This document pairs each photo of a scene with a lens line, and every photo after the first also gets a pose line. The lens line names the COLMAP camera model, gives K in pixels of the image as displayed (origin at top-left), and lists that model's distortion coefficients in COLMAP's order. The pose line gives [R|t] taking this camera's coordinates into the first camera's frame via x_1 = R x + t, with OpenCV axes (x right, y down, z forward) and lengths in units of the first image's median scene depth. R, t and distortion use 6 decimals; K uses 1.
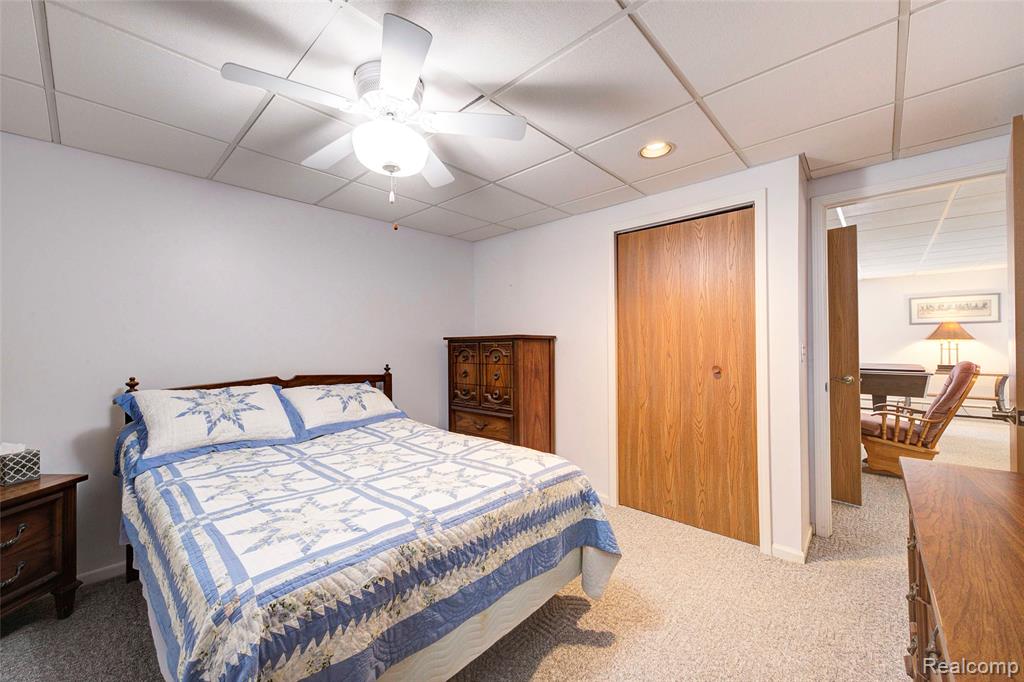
lens RADIAL K [[400.3, 0, 515.6], [0, 400.3, 342.3], [0, 0, 1]] dist [0.003594, -0.003025]
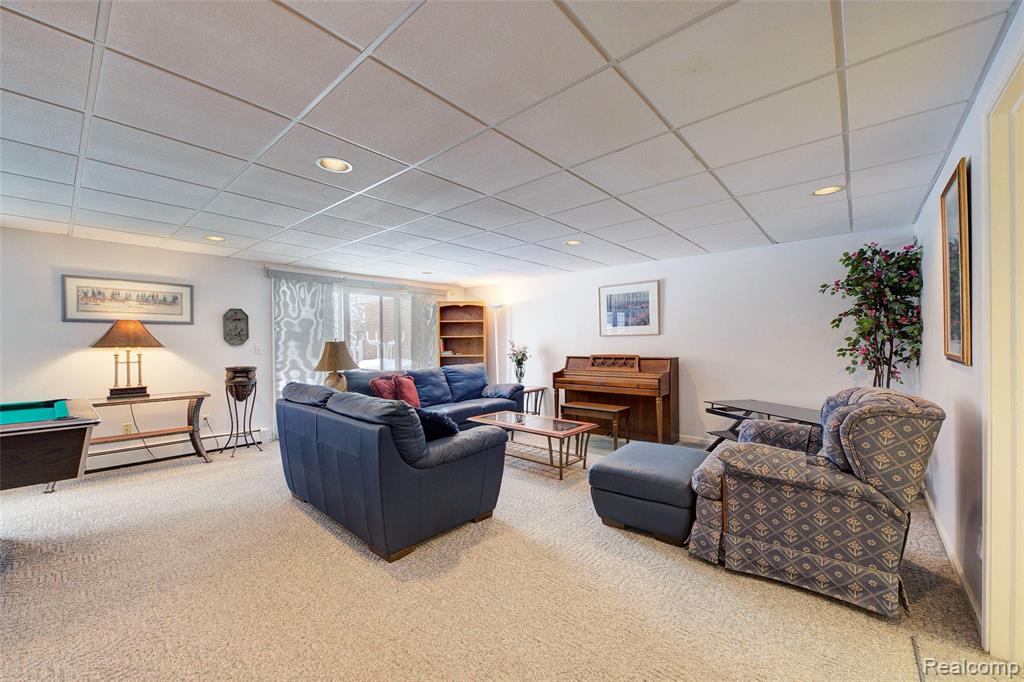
lens RADIAL K [[400.3, 0, 513.2], [0, 400.3, 344.0], [0, 0, 1]] dist [0.003594, -0.003025]
pose [[-0.024352, 0.003007, 0.999699, 0.431490], [0.003376, 0.999990, -0.002926, -0.008871], [-0.999698, 0.003303, -0.024362, 0.403213]]
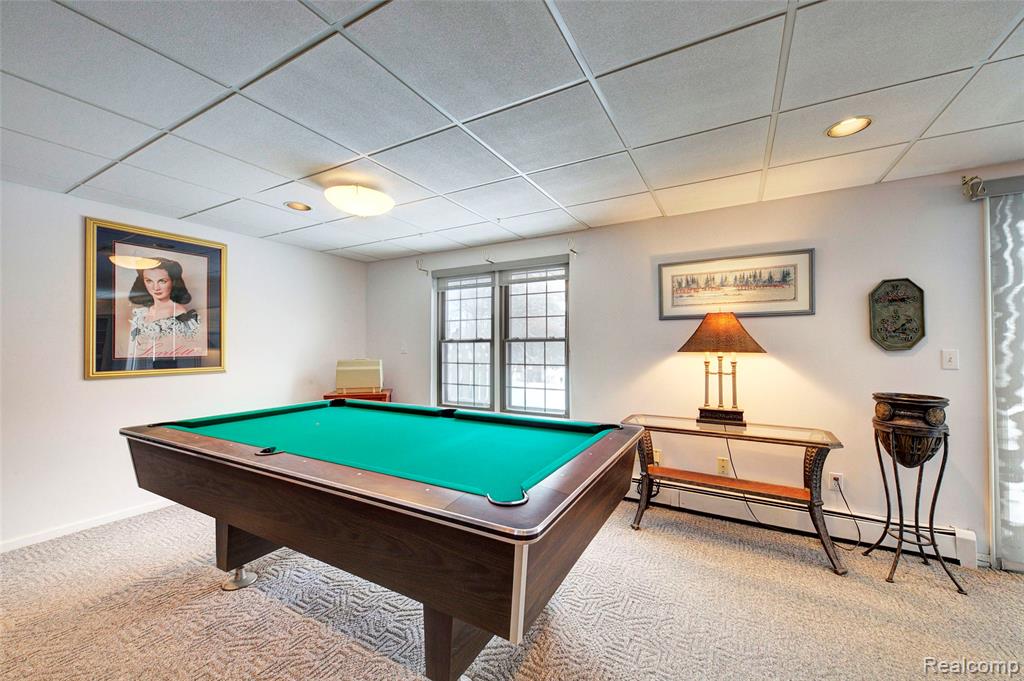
lens RADIAL K [[400.3, 0, 508.0], [0, 400.3, 341.5], [0, 0, 1]] dist [0.003594, -0.003025]
pose [[0.974710, 0.004048, 0.223439, 0.751263], [-0.001964, 0.999952, -0.009552, -0.014459], [-0.223467, 0.008871, 0.974671, 0.616308]]
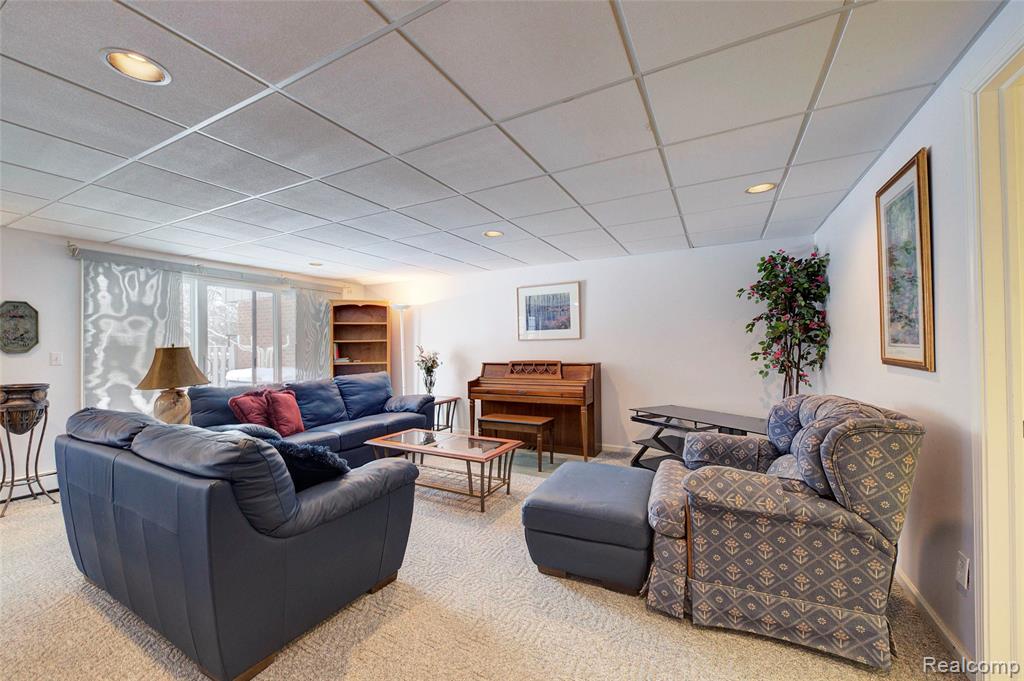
lens RADIAL K [[400.3, 0, 513.3], [0, 400.3, 342.7], [0, 0, 1]] dist [0.003594, -0.003025]
pose [[-0.250635, 0.018391, 0.967907, 0.527535], [0.008185, 0.999824, -0.016878, -0.010029], [-0.968047, 0.003692, -0.250741, 0.405245]]
